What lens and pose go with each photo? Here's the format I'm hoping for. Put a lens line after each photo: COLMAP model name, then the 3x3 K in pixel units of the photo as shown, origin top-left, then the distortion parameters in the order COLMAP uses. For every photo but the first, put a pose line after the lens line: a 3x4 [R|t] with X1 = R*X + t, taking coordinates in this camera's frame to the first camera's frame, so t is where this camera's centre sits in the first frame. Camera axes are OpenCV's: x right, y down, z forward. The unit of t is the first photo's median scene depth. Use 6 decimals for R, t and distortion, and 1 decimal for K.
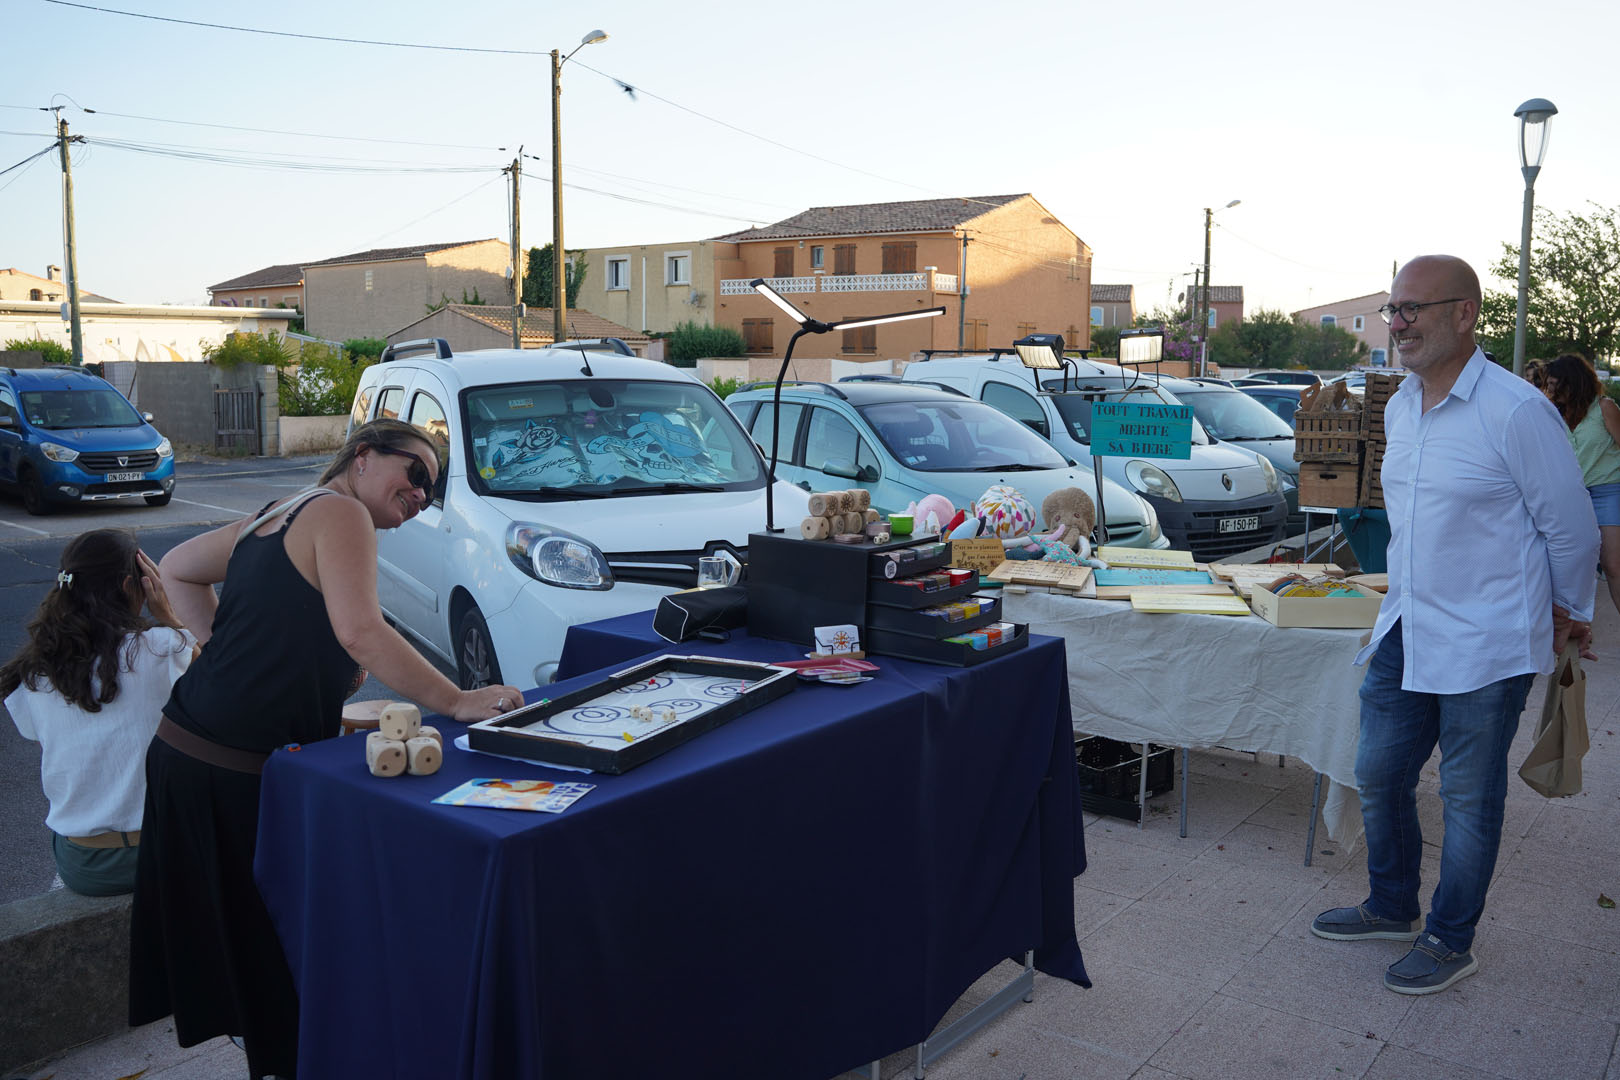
lens RADIAL K [[1297.1, 0, 810.0], [0, 1297.1, 540.0], [0, 0, 1]] dist [-0.205715, 0.178789]
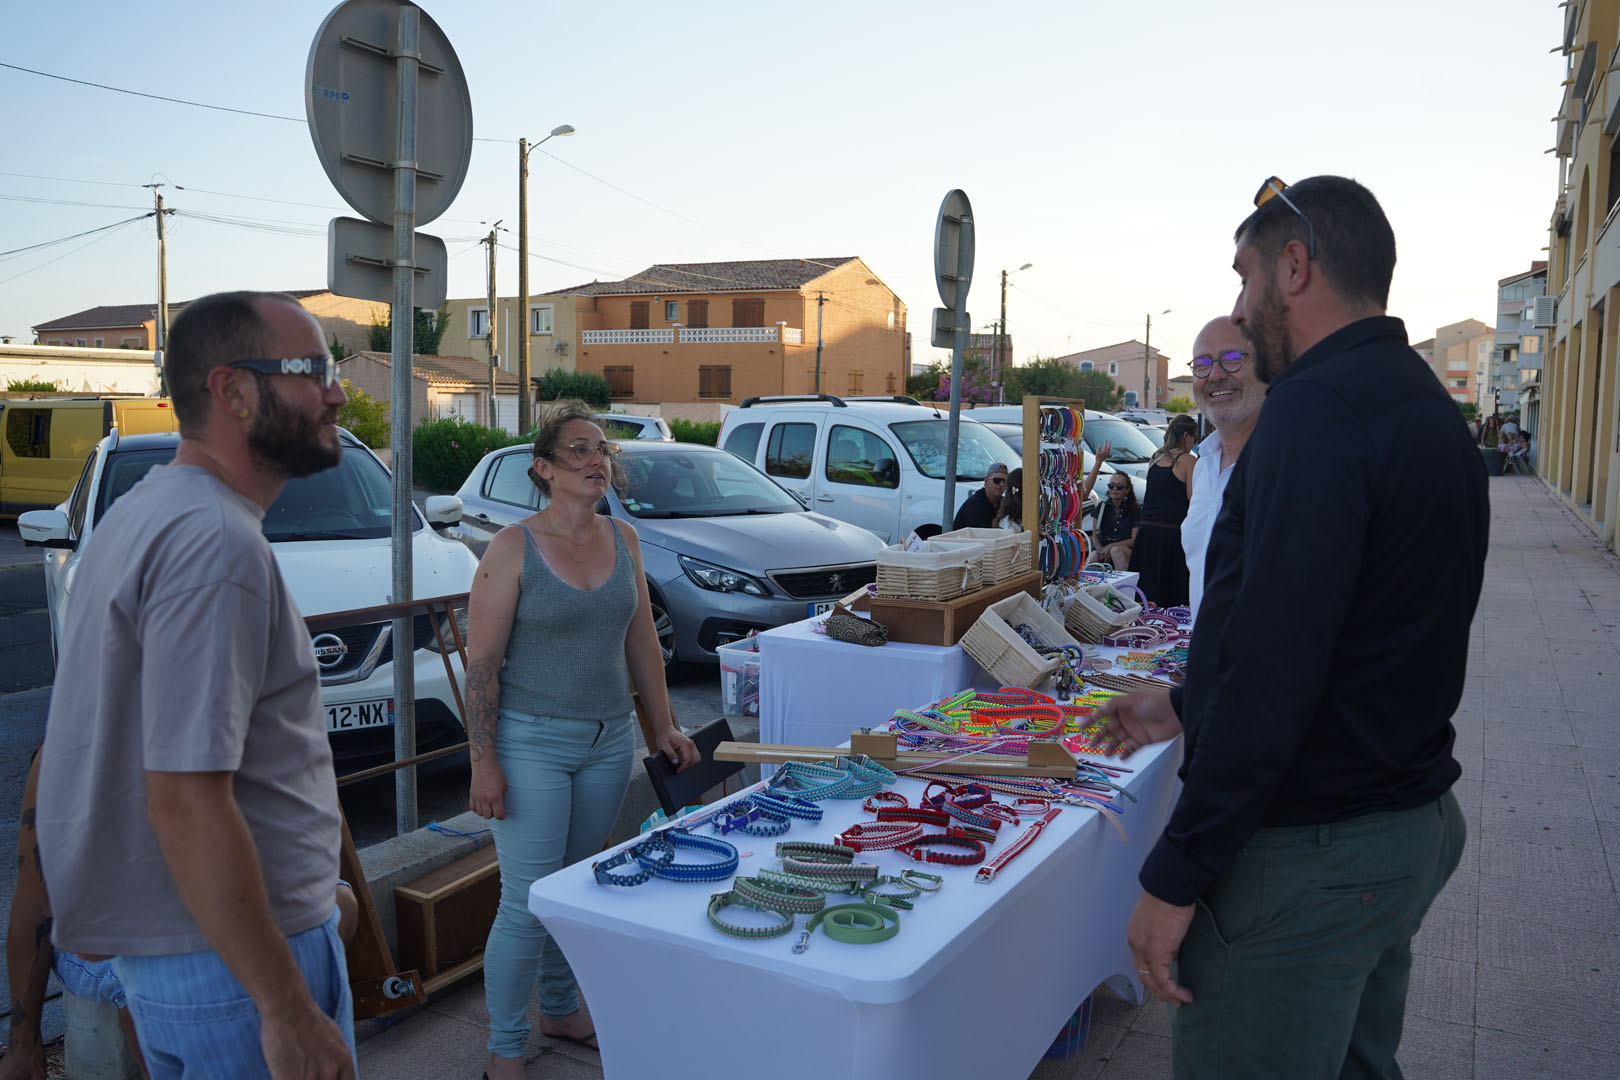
lens RADIAL K [[1297.1, 0, 810.0], [0, 1297.1, 540.0], [0, 0, 1]] dist [-0.205715, 0.178789]
pose [[0.980303, -0.015278, 0.196905, -0.100811], [0.021552, 0.999325, -0.029758, 0.013893], [-0.196318, 0.033416, 0.979971, -0.109980]]
